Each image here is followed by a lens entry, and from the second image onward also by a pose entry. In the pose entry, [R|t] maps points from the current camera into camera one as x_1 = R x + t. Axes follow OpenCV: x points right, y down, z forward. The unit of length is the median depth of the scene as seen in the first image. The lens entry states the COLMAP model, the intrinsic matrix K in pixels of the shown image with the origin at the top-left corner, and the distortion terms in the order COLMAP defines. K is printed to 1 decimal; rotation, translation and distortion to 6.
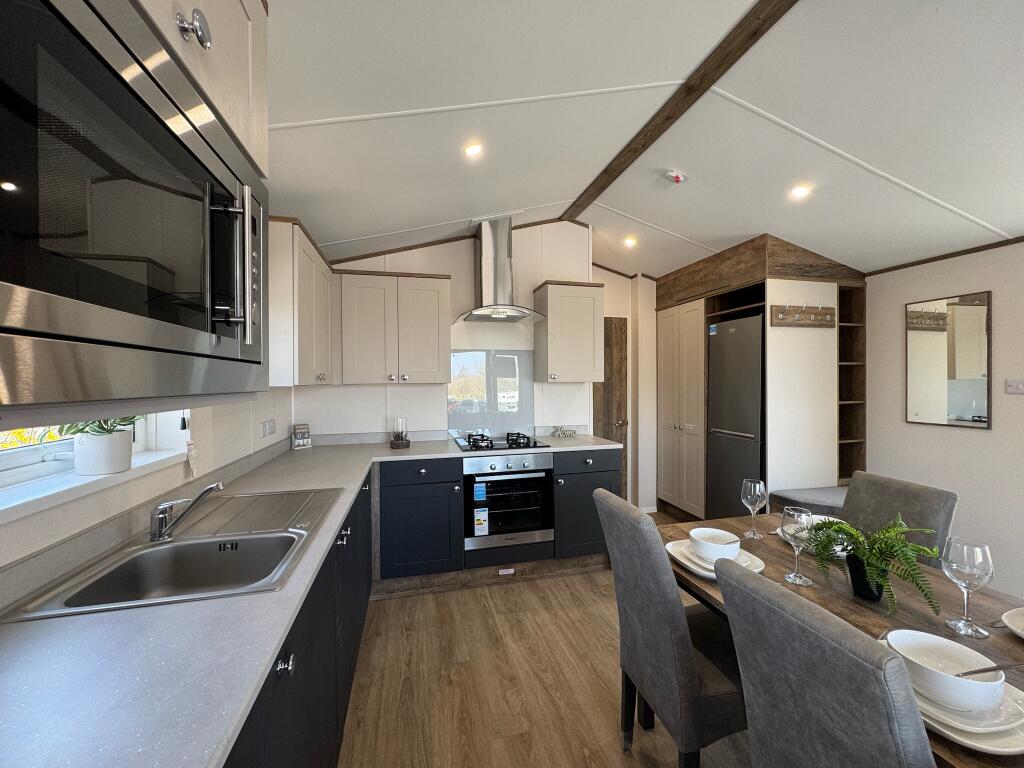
lens RADIAL K [[404.6, 0, 512.0], [0, 404.6, 384.0], [0, 0, 1]] dist [-0.001389, -0.000118]
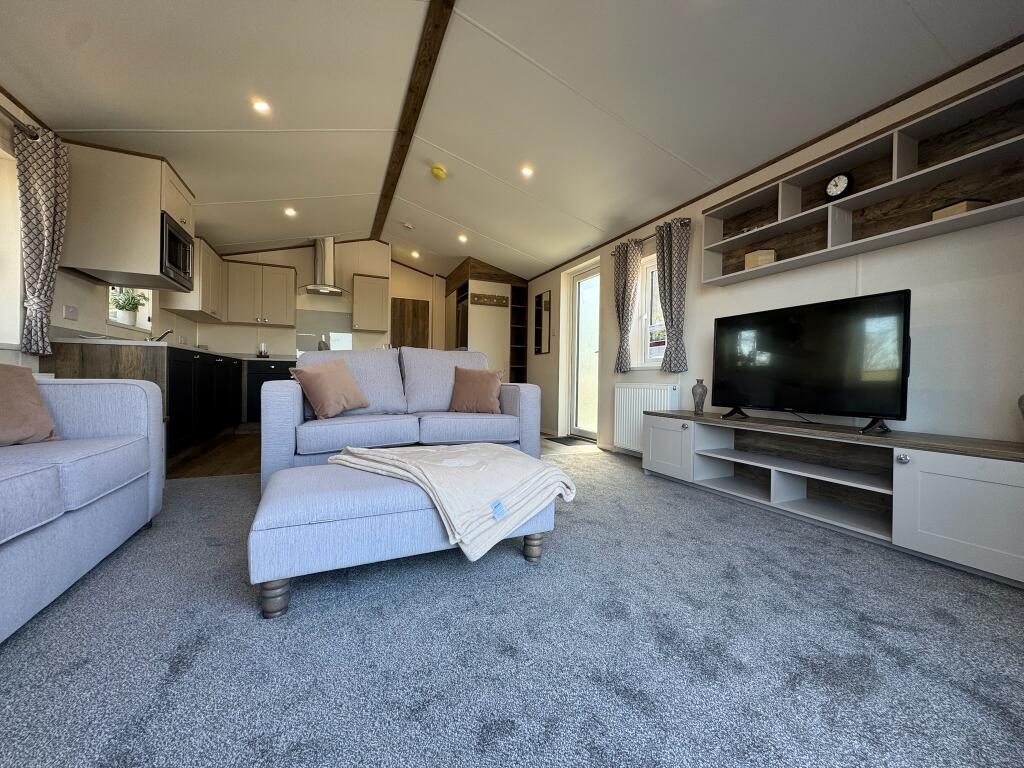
lens RADIAL K [[395.1, 0, 512.0], [0, 395.1, 384.0], [0, 0, 1]] dist [0.001186, 0.000081]
pose [[0.982644, 0.013036, 0.185045, 0.462806], [-0.014828, 0.999856, 0.008307, 0.218180], [-0.184910, -0.010906, 0.982695, -0.892314]]
